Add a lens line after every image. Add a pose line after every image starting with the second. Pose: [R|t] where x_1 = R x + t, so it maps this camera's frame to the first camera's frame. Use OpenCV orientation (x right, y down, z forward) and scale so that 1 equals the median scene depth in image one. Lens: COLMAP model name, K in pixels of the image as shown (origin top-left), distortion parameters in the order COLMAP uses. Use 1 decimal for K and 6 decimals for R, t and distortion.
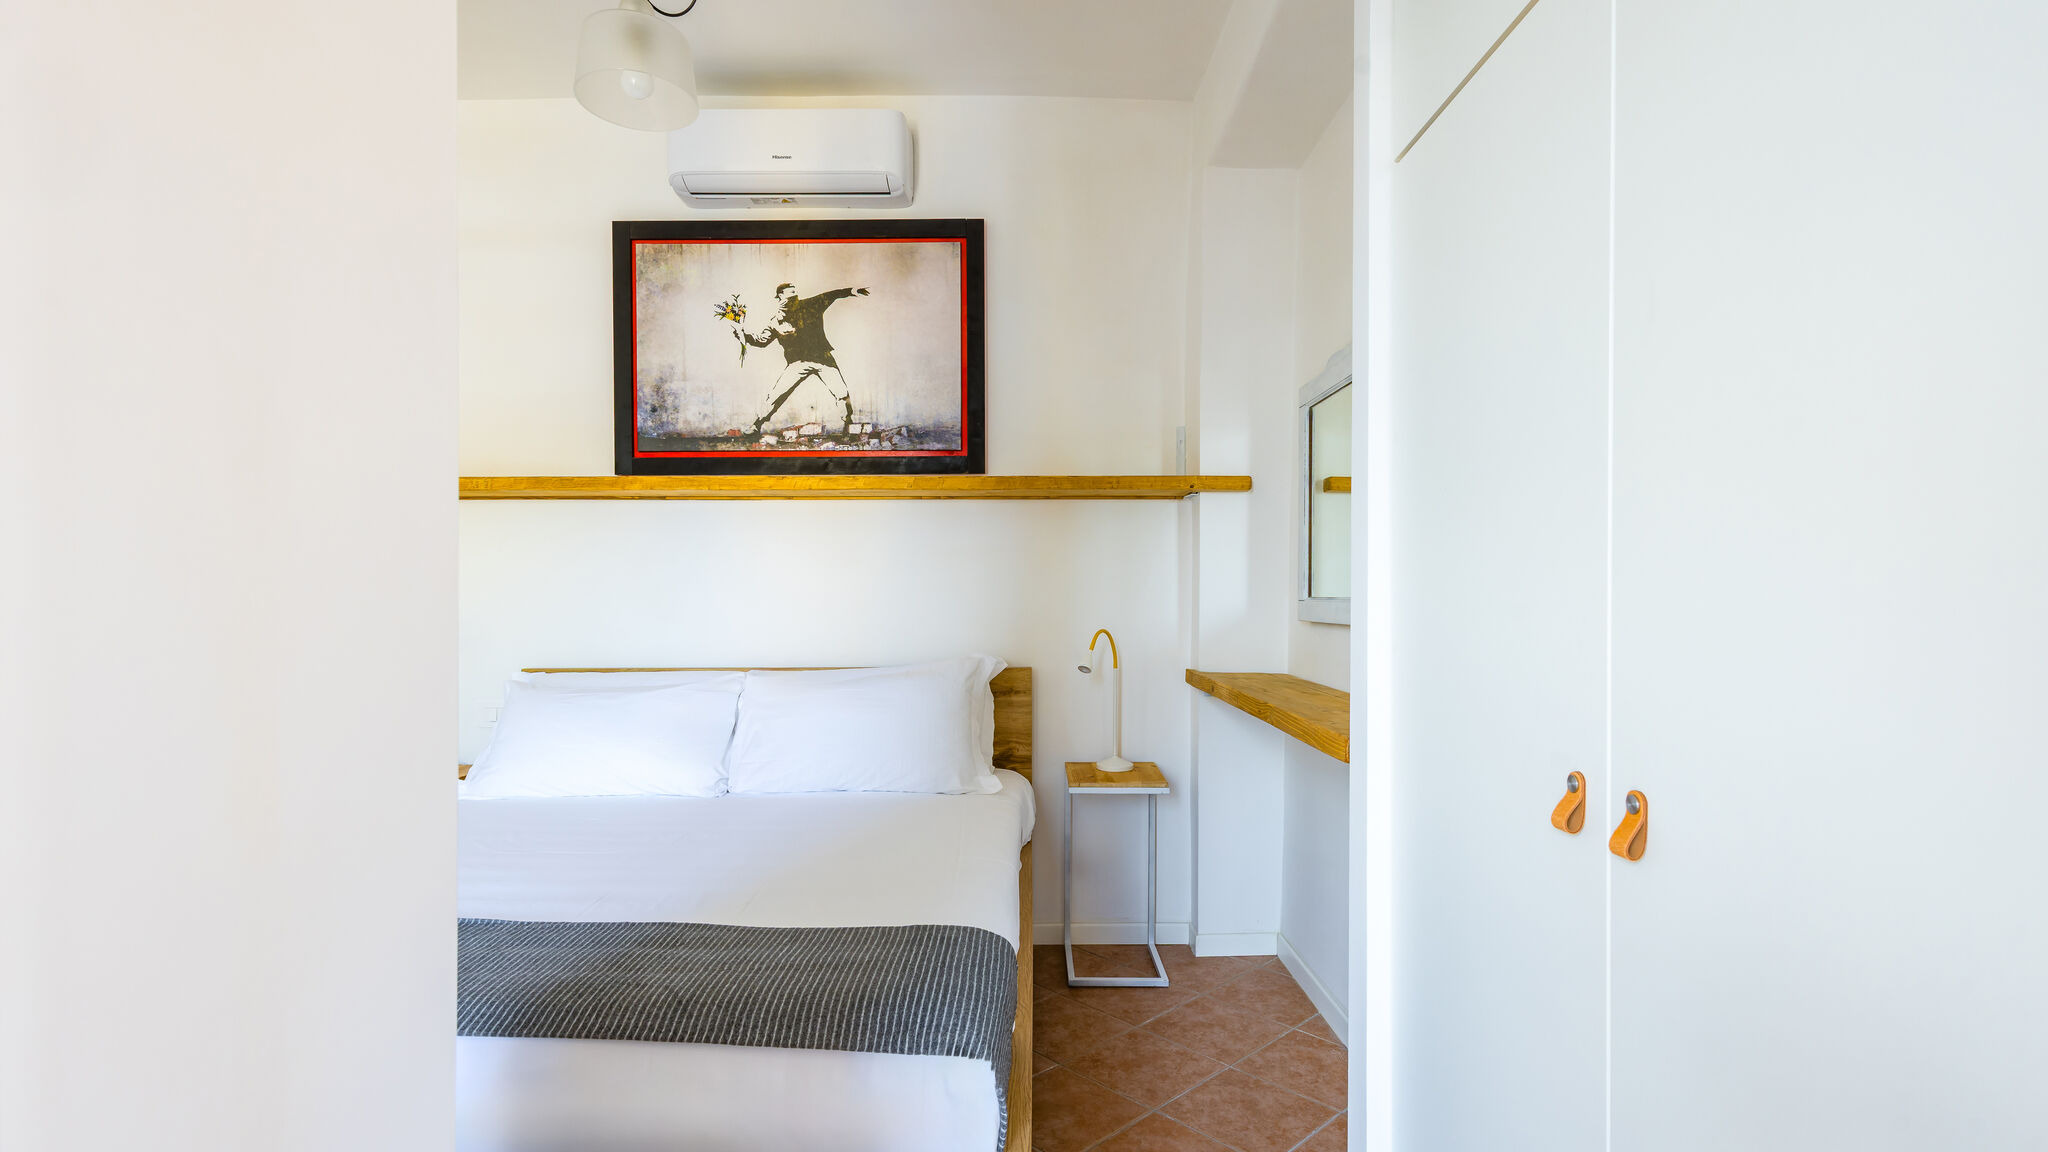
lens RADIAL K [[957.9, 0, 1004.1], [0, 957.9, 588.3], [0, 0, 1]] dist [0.019136, -0.001631]
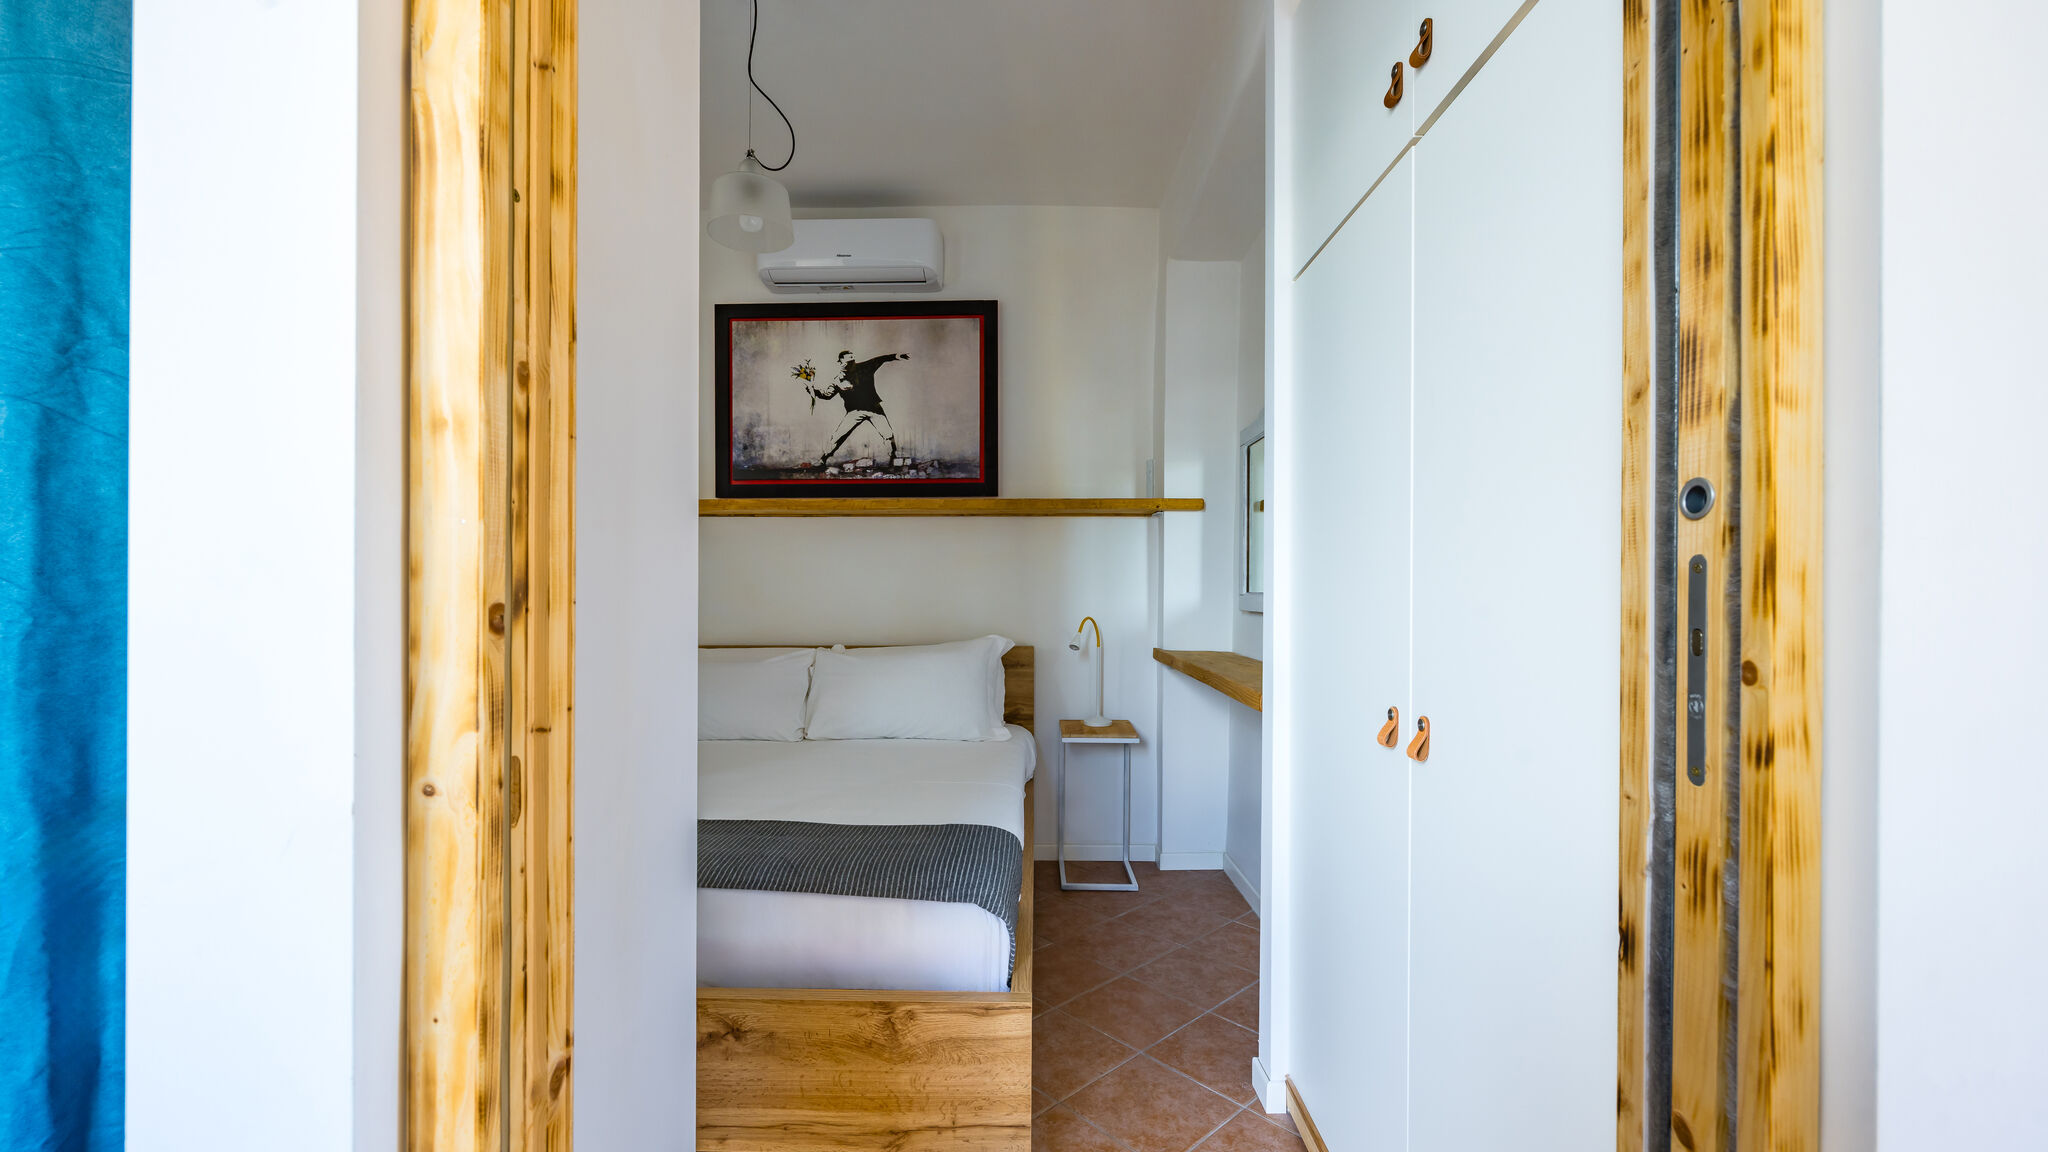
lens RADIAL K [[846.8, 0, 985.0], [0, 846.8, 585.0], [0, 0, 1]] dist [0.002742, -0.000065]
pose [[0.999527, 0.002896, -0.030616, -0.002456], [-0.002934, 0.999995, -0.001195, 0.001060], [0.030613, 0.001285, 0.999530, -0.141860]]
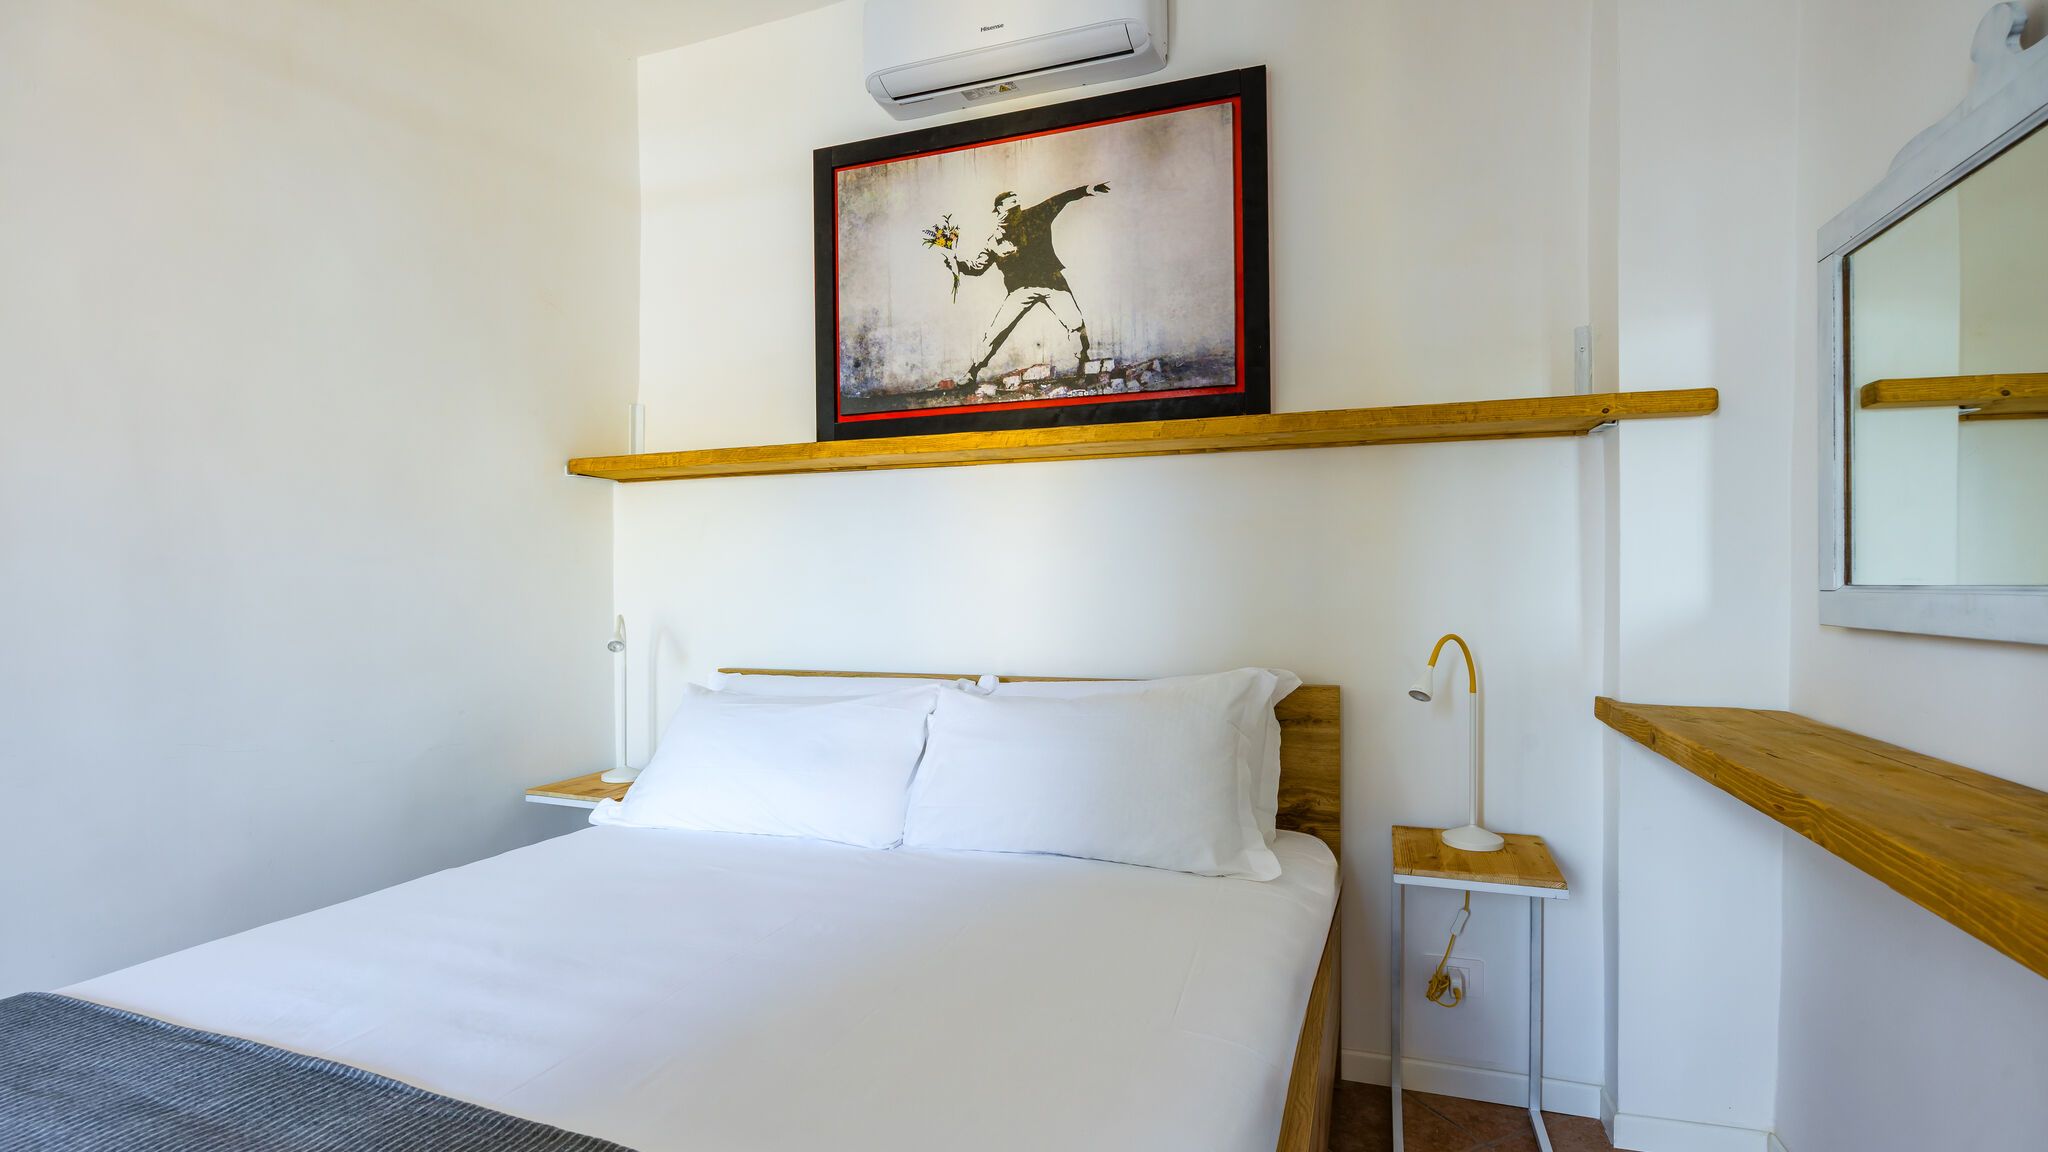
lens RADIAL K [[1016.8, 0, 940.3], [0, 1016.8, 578.0], [0, 0, 1]] dist [-0.012188, 0.002838]
pose [[0.930798, -0.005107, -0.365497, 0.027784], [0.004761, 0.999987, -0.001850, 0.003152], [0.365502, -0.000018, 0.930811, 0.198536]]
